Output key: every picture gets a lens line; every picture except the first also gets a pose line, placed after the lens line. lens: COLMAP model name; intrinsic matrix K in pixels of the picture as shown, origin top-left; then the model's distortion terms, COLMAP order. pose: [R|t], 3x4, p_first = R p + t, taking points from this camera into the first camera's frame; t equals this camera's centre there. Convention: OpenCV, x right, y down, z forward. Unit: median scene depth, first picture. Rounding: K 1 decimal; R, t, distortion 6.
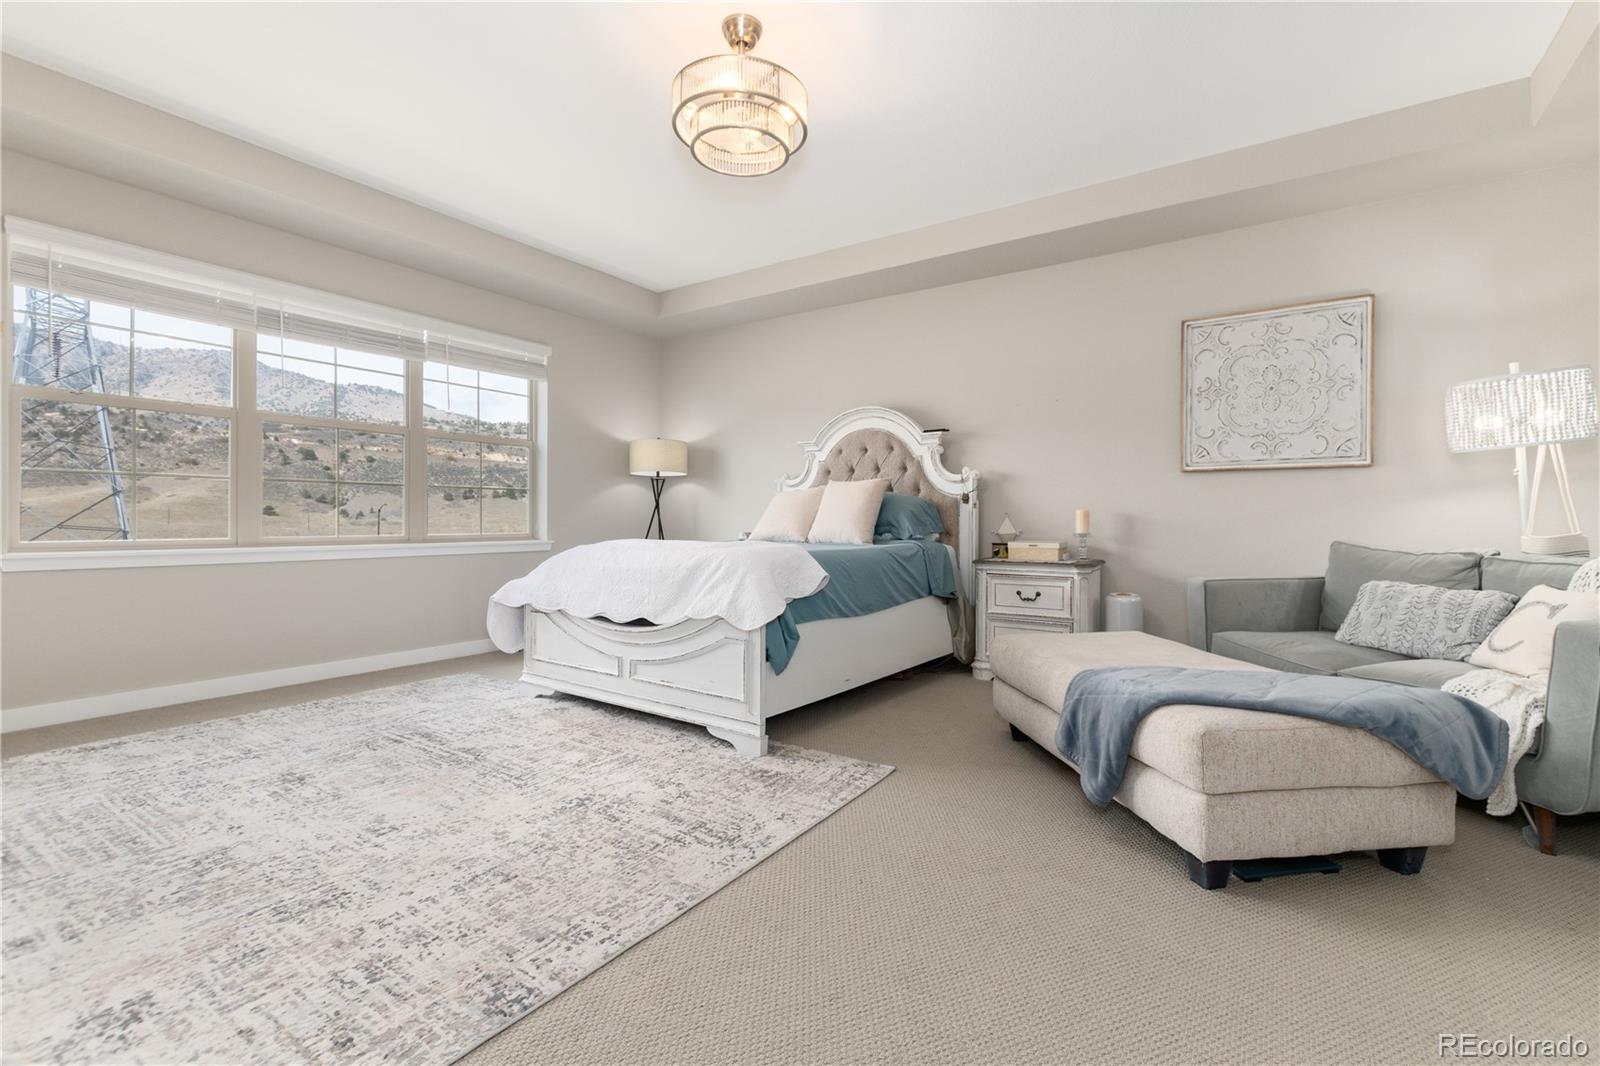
lens RADIAL K [[714.0, 0, 800.0], [0, 714.0, 533.0], [0, 0, 1]] dist [0.002076, -0.000093]
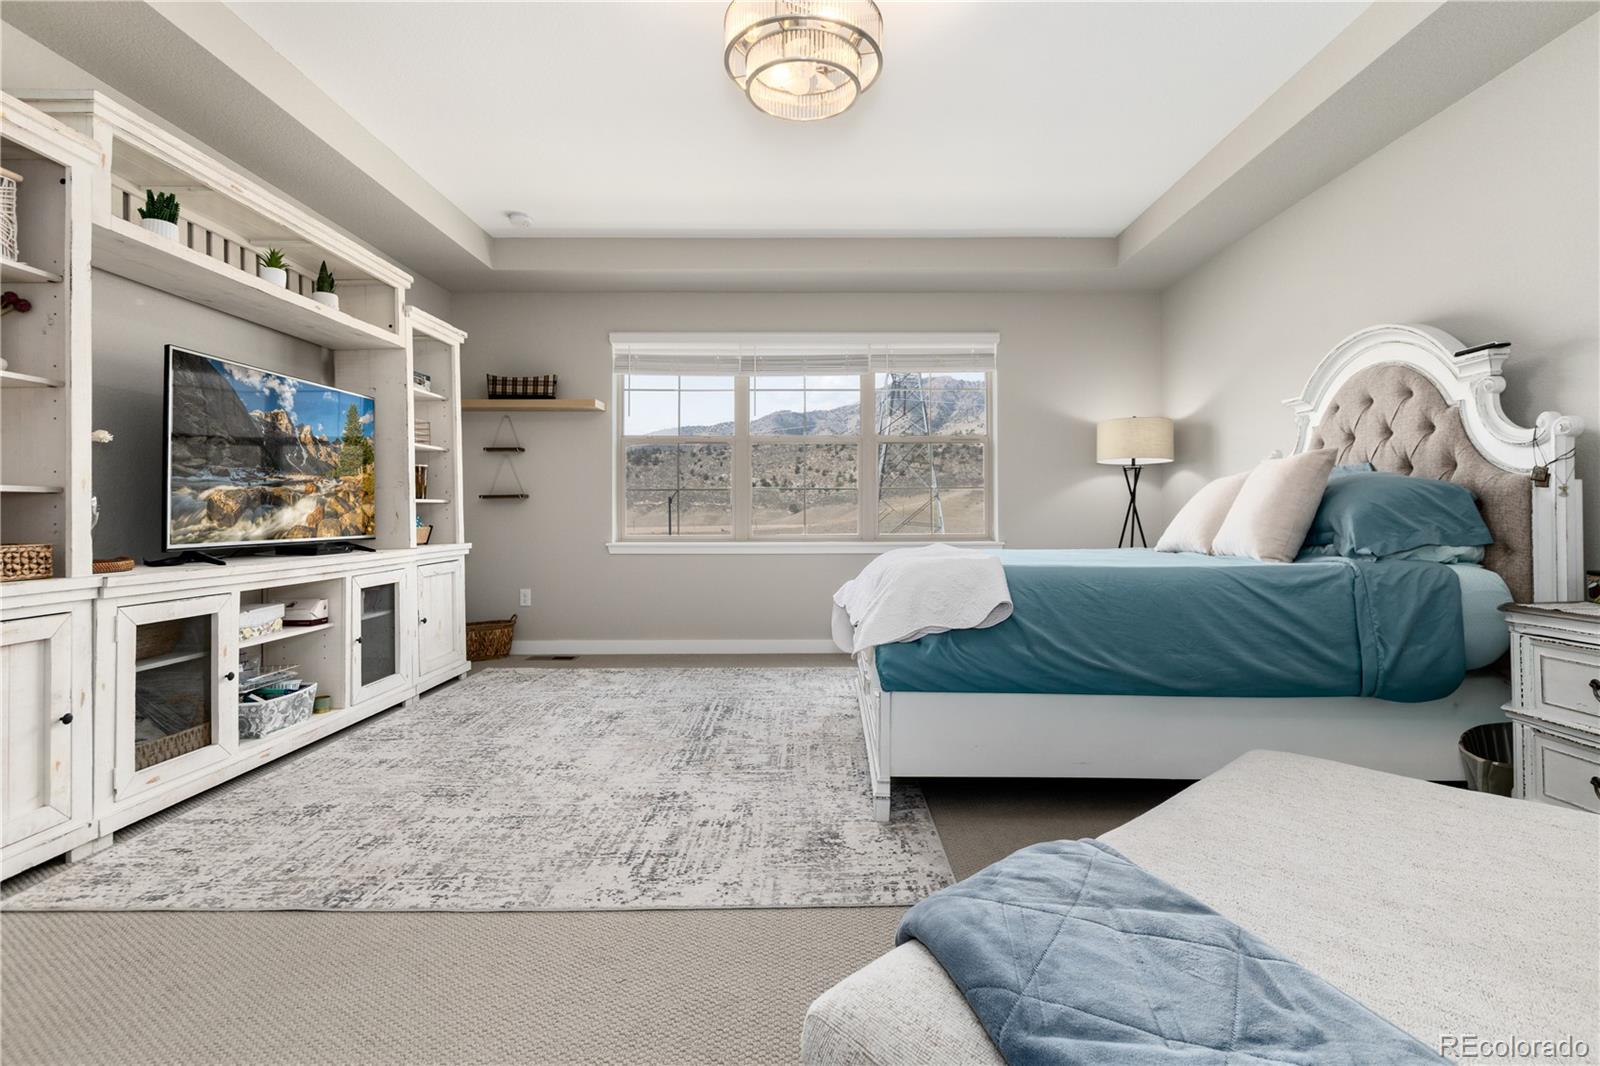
lens RADIAL K [[752.7, 0, 797.9], [0, 752.7, 519.0], [0, 0, 1]] dist [-0.001007, 0.000209]
pose [[0.556608, -0.001286, -0.830774, 0.556044], [-0.011103, 0.999898, -0.008986, -0.013861], [0.830701, 0.014226, 0.556537, 0.428388]]
